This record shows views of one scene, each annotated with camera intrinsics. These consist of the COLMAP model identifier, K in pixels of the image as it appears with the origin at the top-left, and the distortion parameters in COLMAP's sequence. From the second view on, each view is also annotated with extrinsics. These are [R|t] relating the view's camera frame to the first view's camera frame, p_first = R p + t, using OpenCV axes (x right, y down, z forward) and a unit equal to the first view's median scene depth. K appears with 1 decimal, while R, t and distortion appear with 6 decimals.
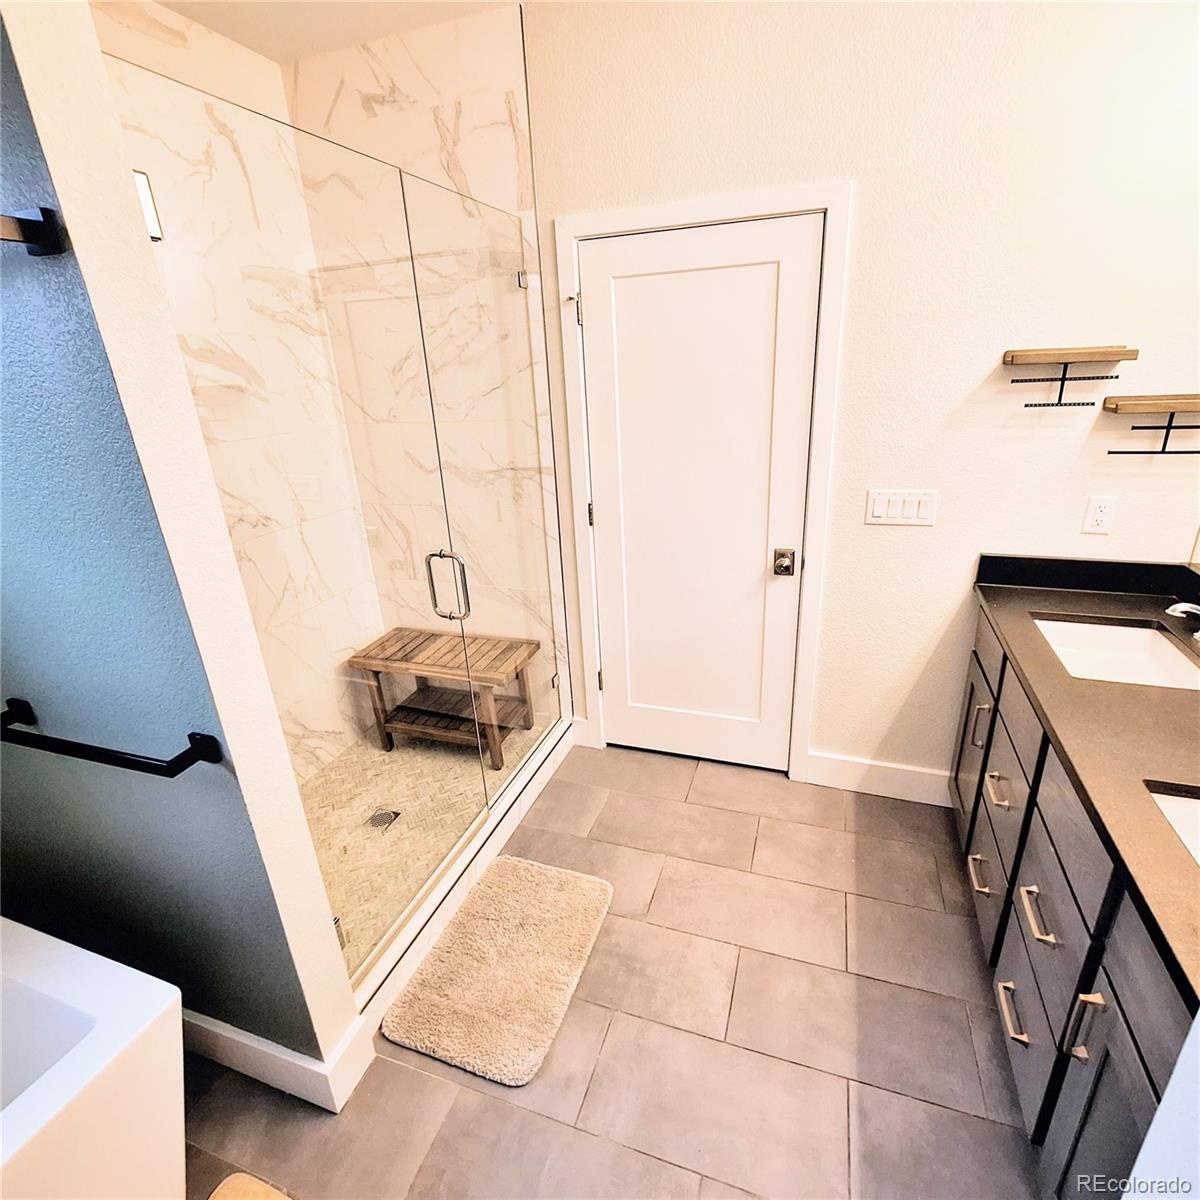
lens RADIAL K [[630.8, 0, 605.3], [0, 630.8, 597.7], [0, 0, 1]] dist [-0.005014, 0.000017]
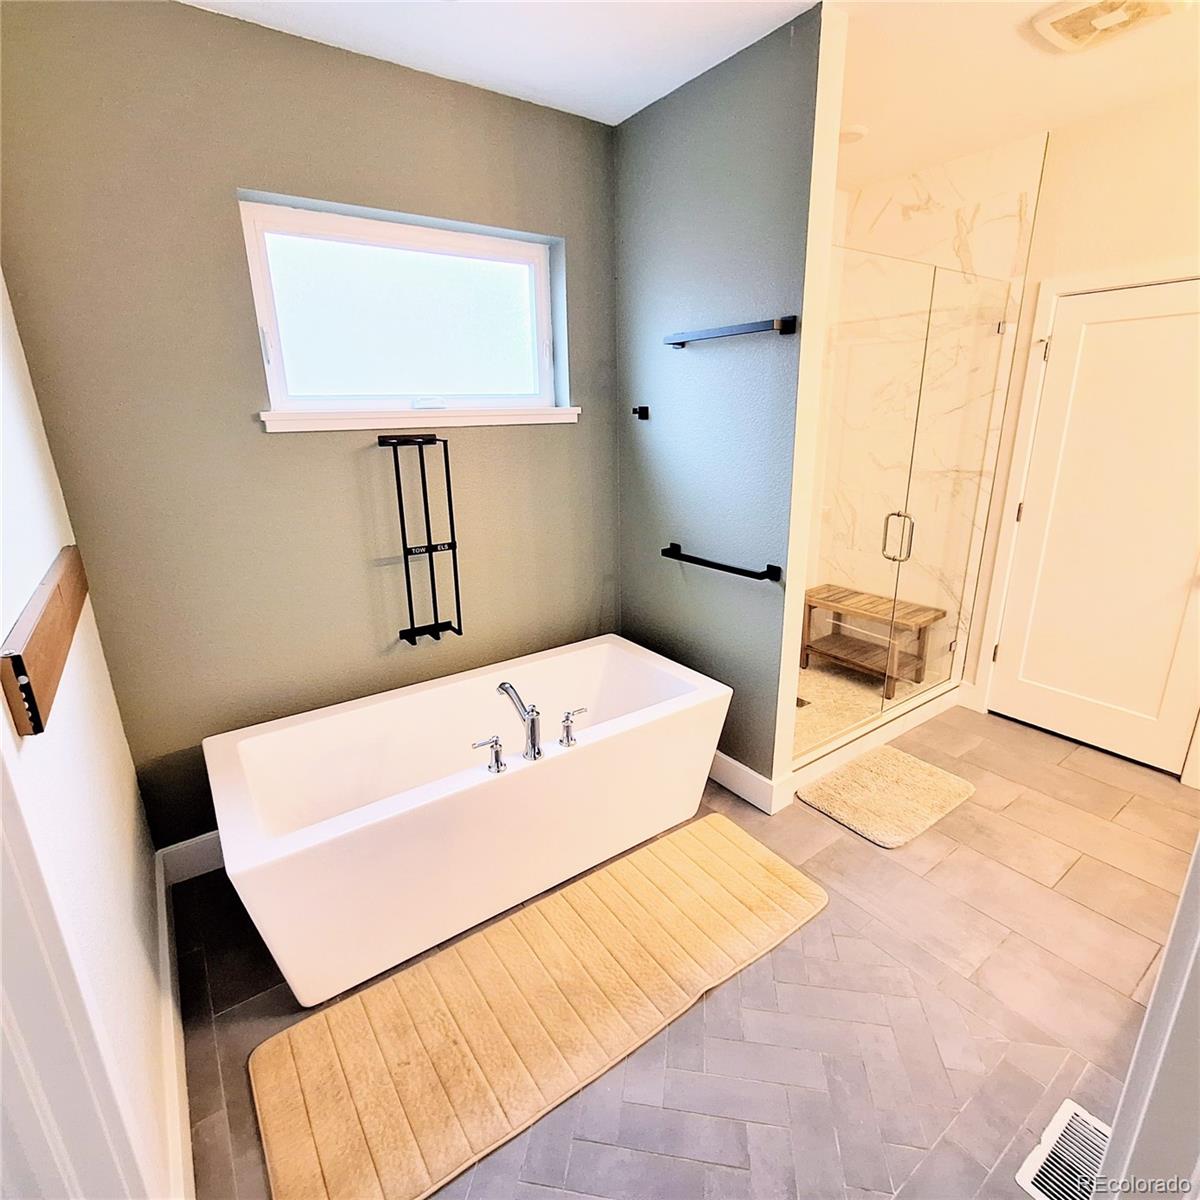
lens RADIAL K [[630.8, 0, 603.3], [0, 630.8, 597.3], [0, 0, 1]] dist [-0.005014, 0.000017]
pose [[0.819710, 0.196254, -0.538108, 0.004464], [-0.220805, 0.975127, 0.019283, 0.203179], [0.528508, 0.103010, 0.842656, -0.488733]]
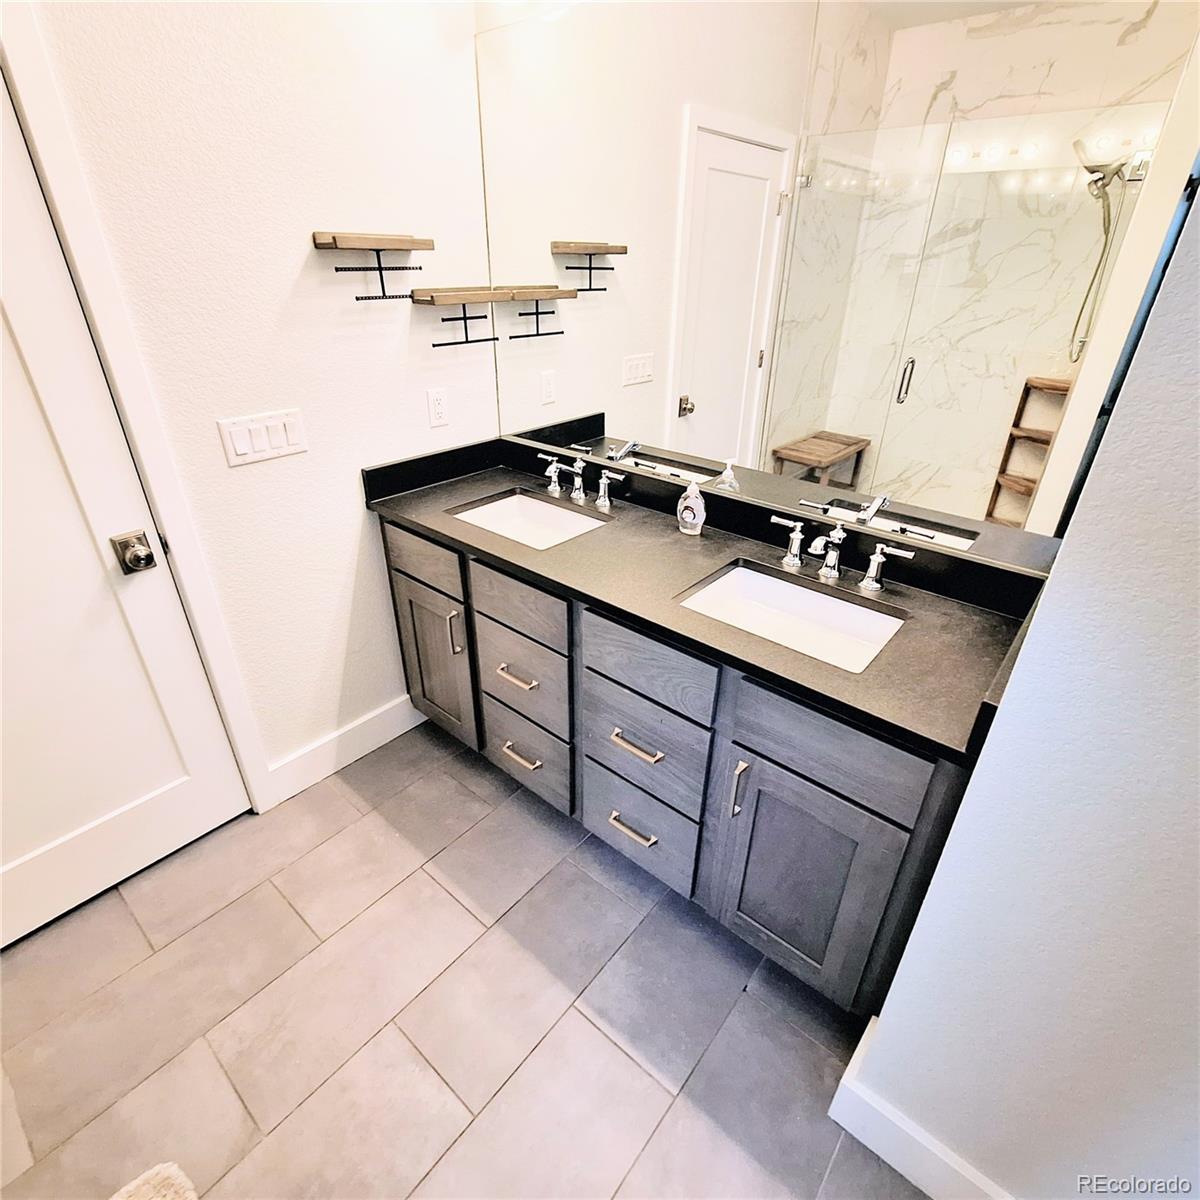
lens RADIAL K [[630.8, 0, 603.7], [0, 630.8, 595.2], [0, 0, 1]] dist [-0.005014, 0.000017]
pose [[0.350295, -0.395286, 0.849142, -0.123118], [0.298710, 0.906391, 0.298710, -0.066941], [-0.887731, 0.149010, 0.435580, 0.286572]]
